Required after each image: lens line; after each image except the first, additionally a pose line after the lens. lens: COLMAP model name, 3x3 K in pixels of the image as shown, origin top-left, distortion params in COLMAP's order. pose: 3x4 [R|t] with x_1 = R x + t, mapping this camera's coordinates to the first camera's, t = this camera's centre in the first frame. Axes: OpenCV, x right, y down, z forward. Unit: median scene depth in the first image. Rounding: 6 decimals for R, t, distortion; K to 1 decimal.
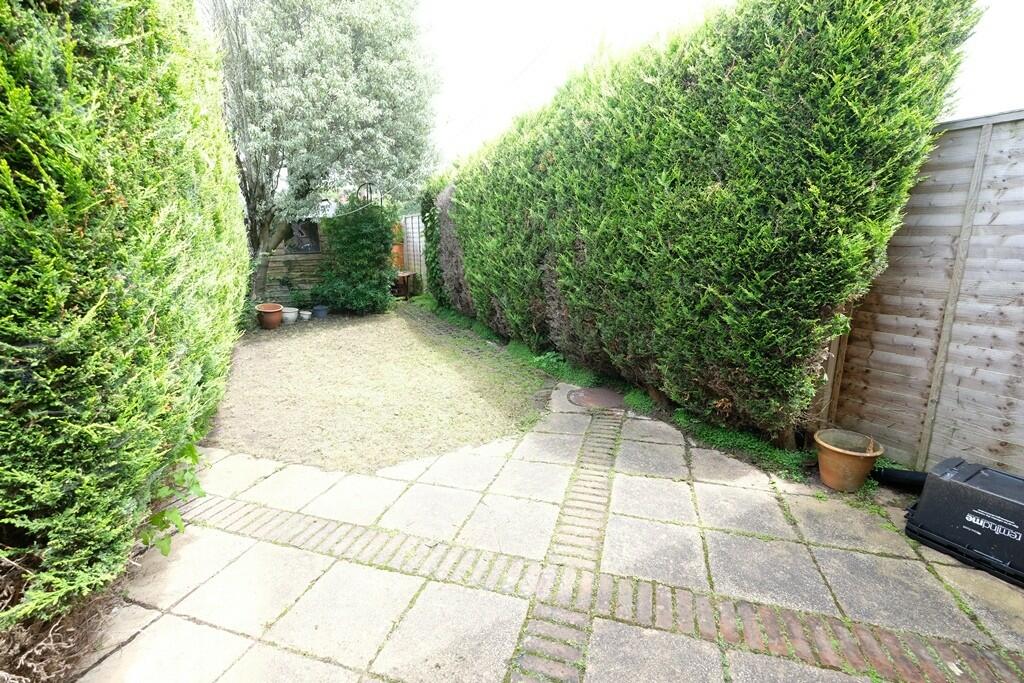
lens RADIAL K [[446.1, 0, 514.2], [0, 446.1, 340.3], [0, 0, 1]] dist [-0.004443, -0.000300]
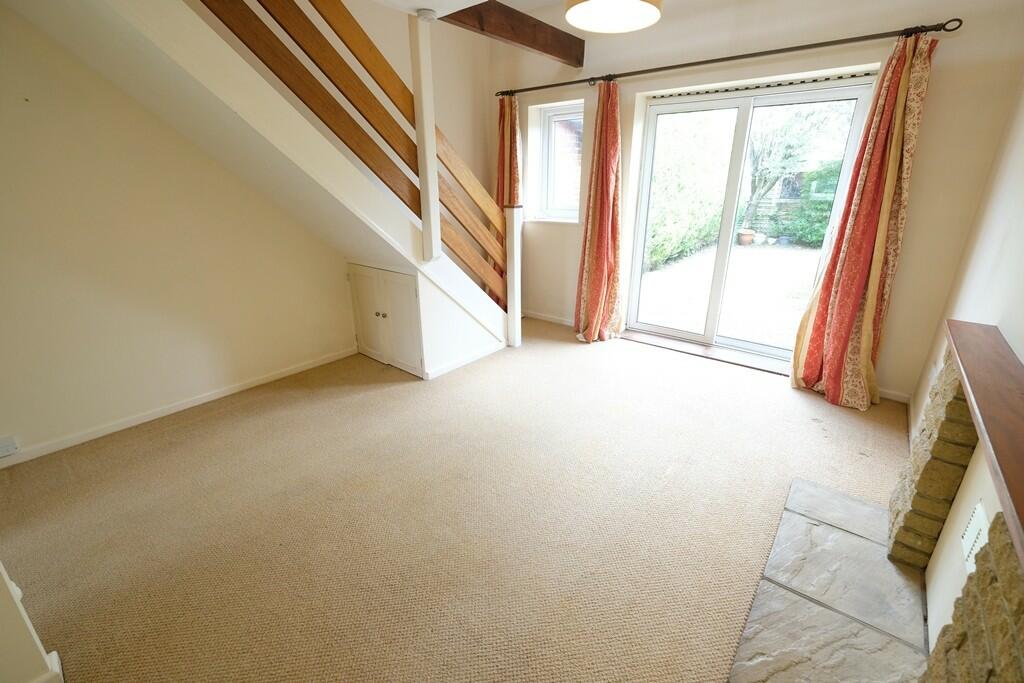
lens RADIAL K [[446.1, 0, 512.7], [0, 446.1, 341.5], [0, 0, 1]] dist [-0.004443, -0.000300]
pose [[0.381902, 0.319795, -0.867112, 1.046539], [-0.206832, 0.944003, 0.257058, 0.099518], [0.900762, 0.081176, 0.426660, -0.668669]]
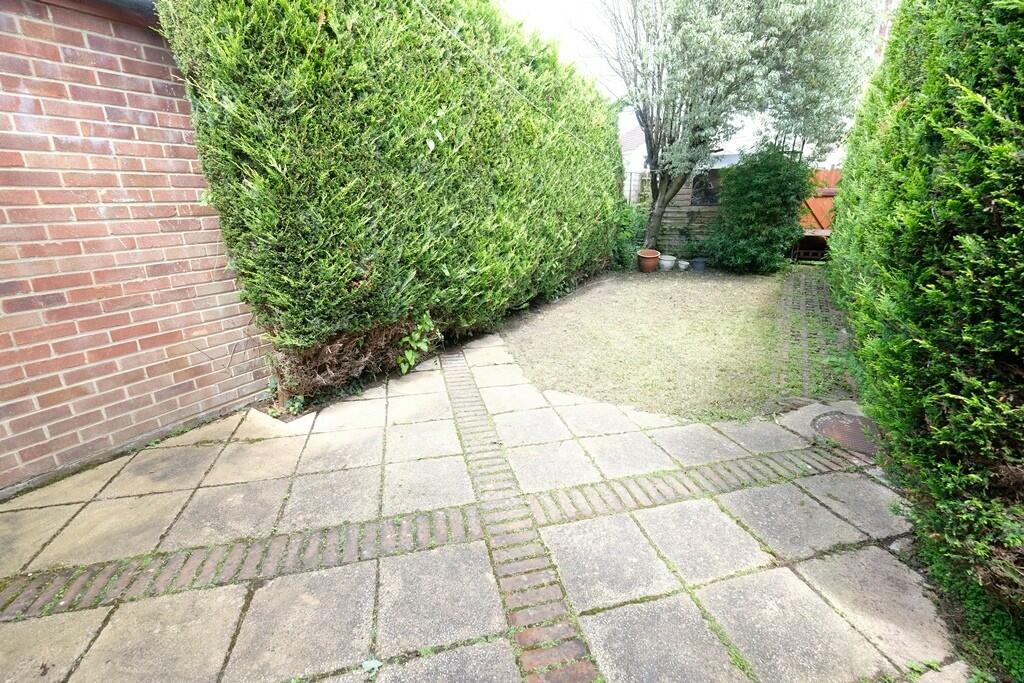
lens RADIAL K [[446.1, 0, 515.1], [0, 446.1, 341.8], [0, 0, 1]] dist [-0.004443, -0.000300]
pose [[0.515575, 0.274436, -0.811706, 0.411570], [-0.184621, 0.960649, 0.207527, -0.048107], [0.836718, 0.042862, 0.545954, 0.171909]]
